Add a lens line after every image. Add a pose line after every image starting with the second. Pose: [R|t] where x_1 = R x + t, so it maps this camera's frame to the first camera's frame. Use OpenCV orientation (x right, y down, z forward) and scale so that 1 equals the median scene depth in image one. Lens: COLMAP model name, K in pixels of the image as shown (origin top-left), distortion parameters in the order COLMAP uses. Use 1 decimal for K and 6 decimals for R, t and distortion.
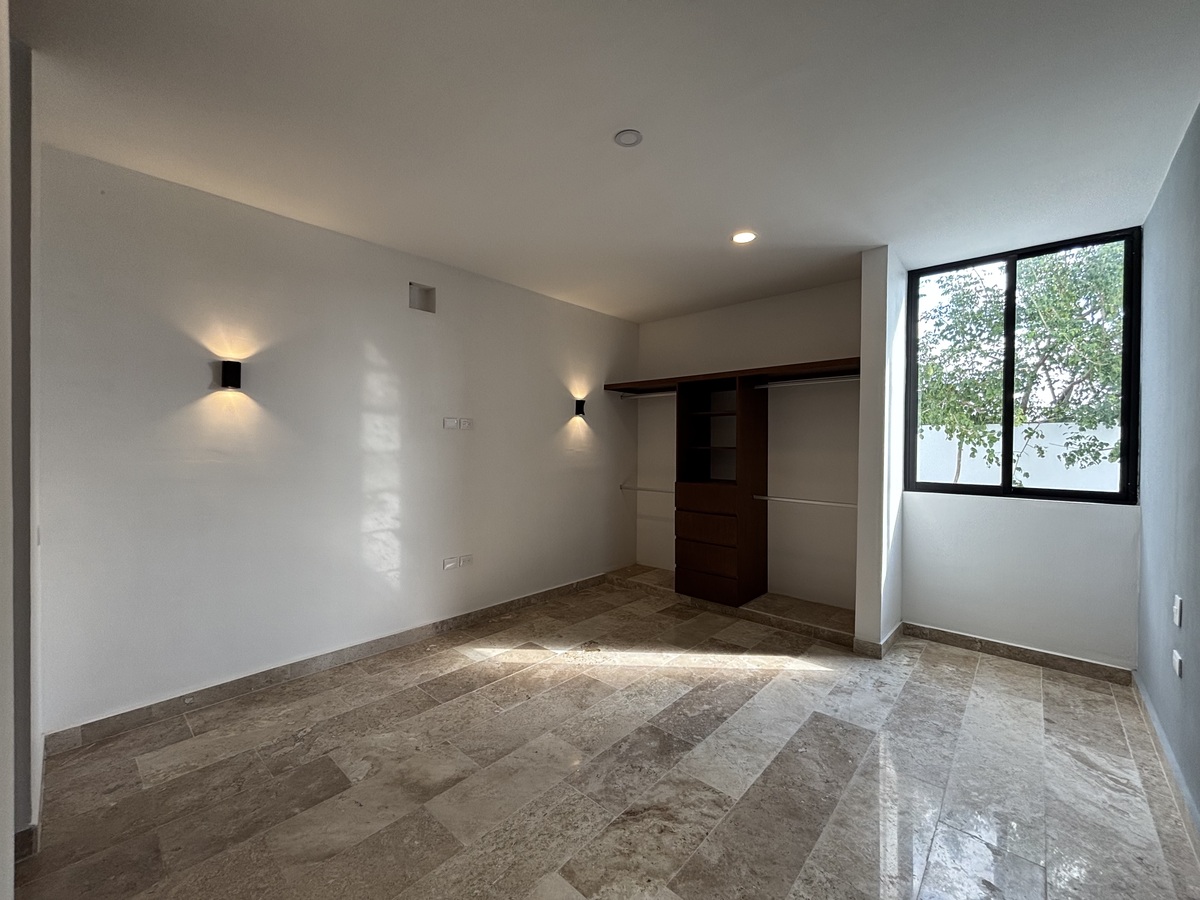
lens RADIAL K [[485.8, 0, 599.0], [0, 485.8, 448.2], [0, 0, 1]] dist [0.002691, -0.000538]
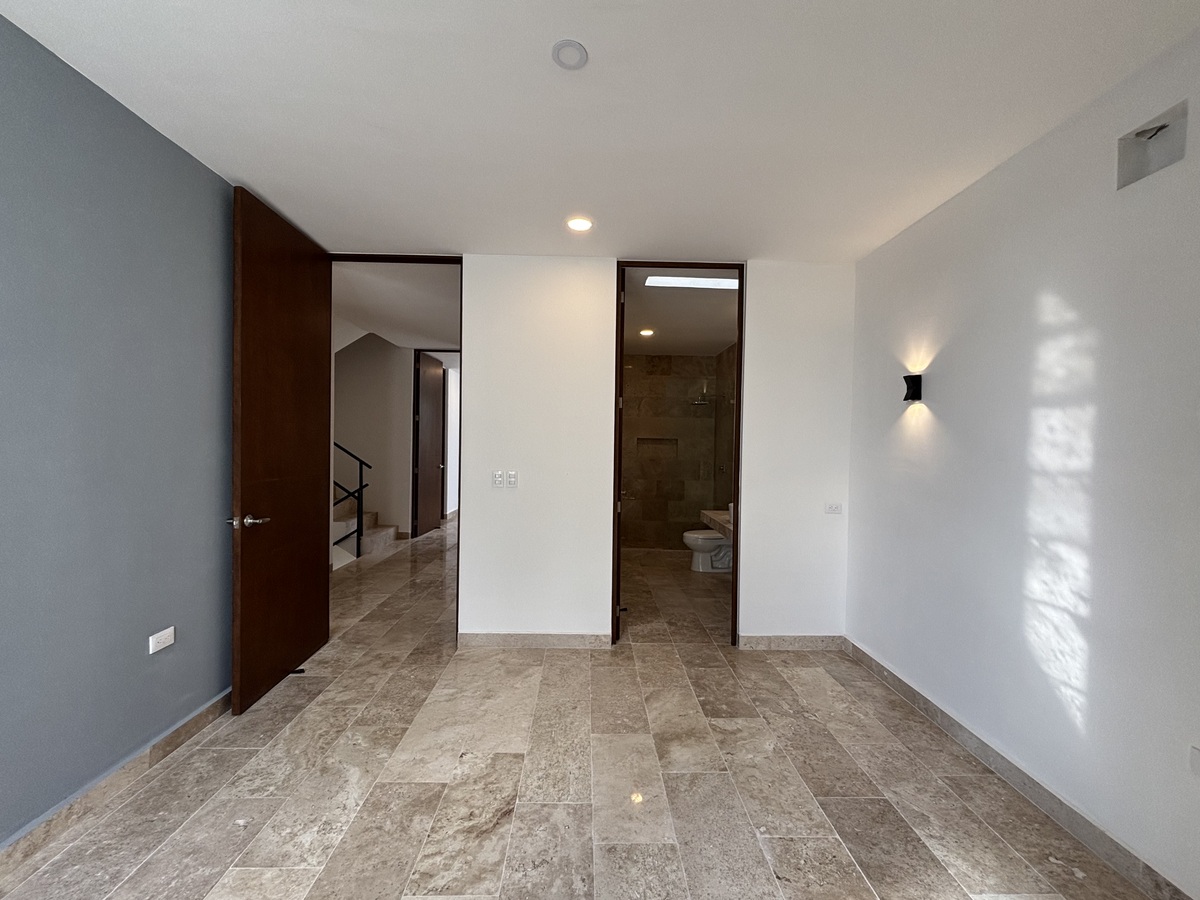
lens RADIAL K [[485.8, 0, 599.1], [0, 485.8, 453.7], [0, 0, 1]] dist [0.002691, -0.000538]
pose [[-0.724072, -0.007229, -0.689686, 0.524180], [-0.029177, 0.999371, 0.020158, -0.014274], [0.689107, 0.034719, -0.723828, 1.531021]]
